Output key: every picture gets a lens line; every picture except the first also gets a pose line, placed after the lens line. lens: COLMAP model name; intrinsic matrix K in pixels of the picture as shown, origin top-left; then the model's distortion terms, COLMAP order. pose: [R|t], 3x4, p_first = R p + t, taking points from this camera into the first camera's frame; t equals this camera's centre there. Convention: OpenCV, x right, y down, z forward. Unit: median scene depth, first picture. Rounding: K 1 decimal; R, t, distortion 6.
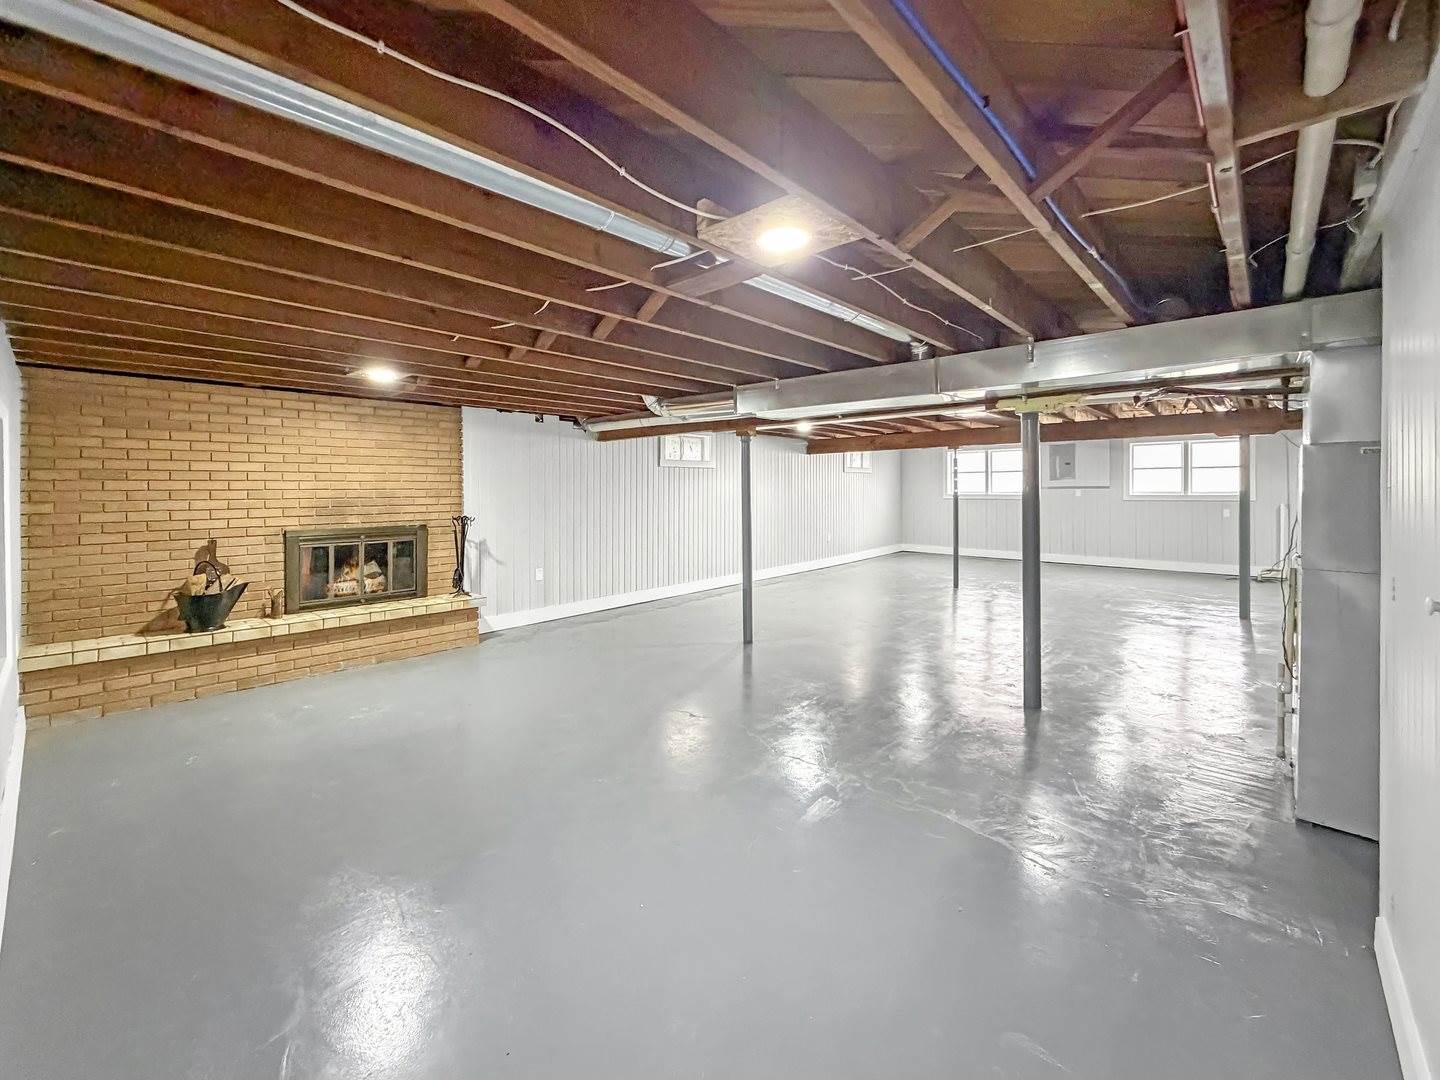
lens RADIAL K [[601.7, 0, 712.8], [0, 601.7, 493.1], [0, 0, 1]] dist [0.000879, 0.000249]
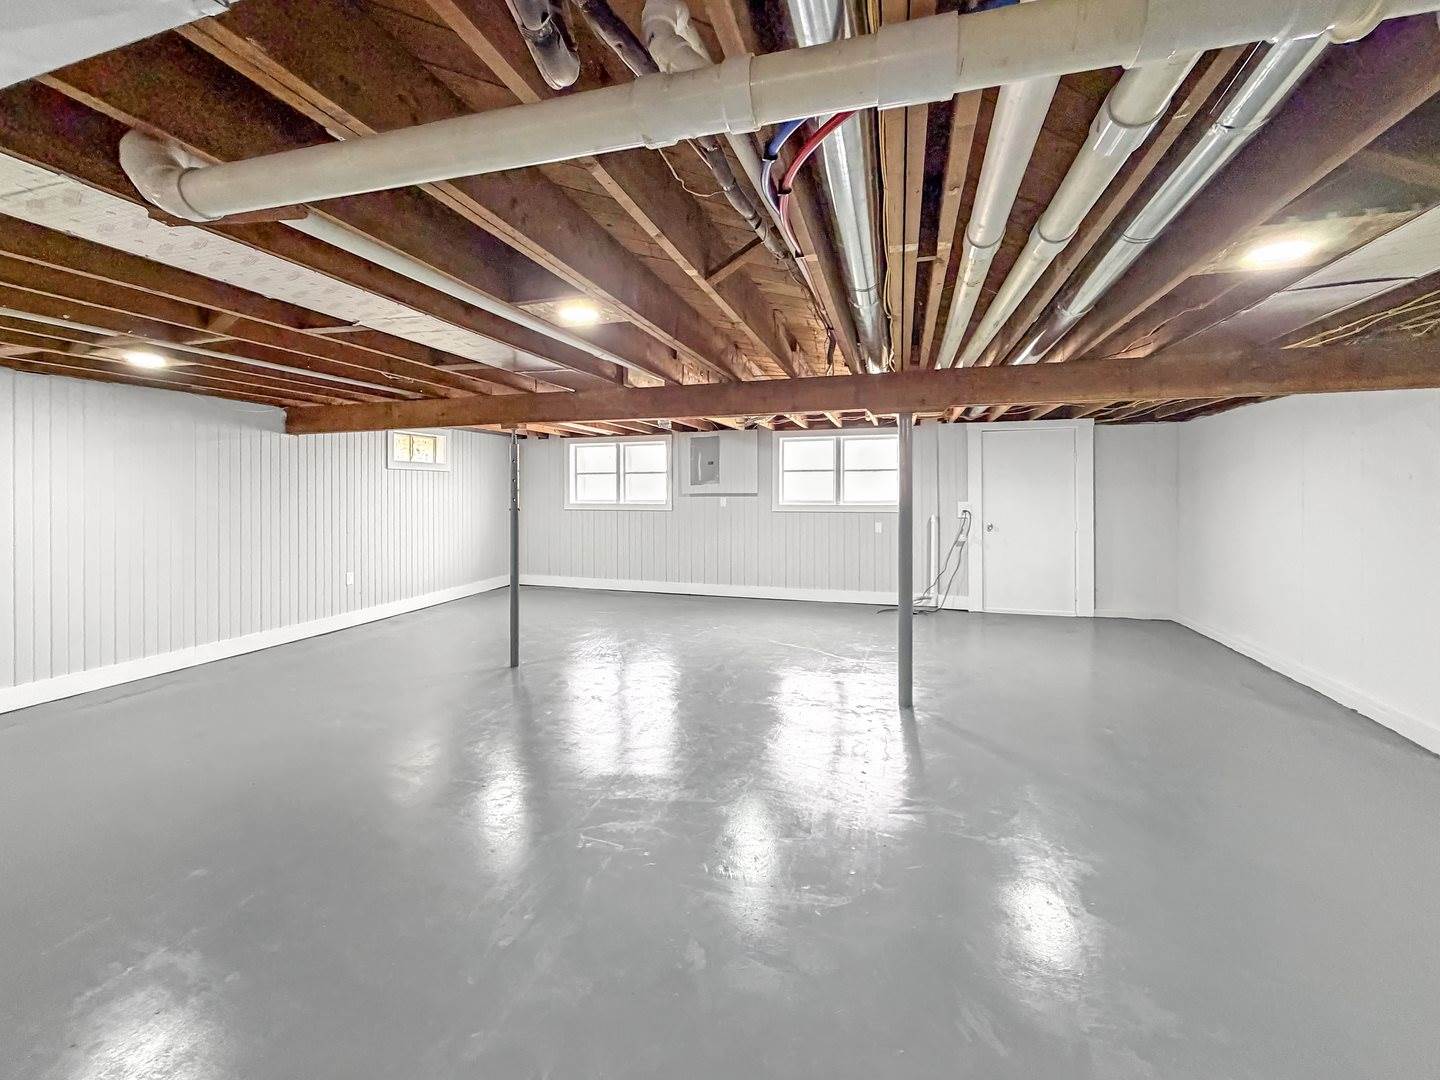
lens RADIAL K [[575.8, 0, 720.2], [0, 575.8, 497.2], [0, 0, 1]] dist [0.000454, 0.000064]
pose [[0.901743, 0.002033, 0.432268, 0.320791], [0.001344, 0.999971, -0.007507, -0.001640], [-0.432271, 0.007351, 0.901714, 0.386616]]
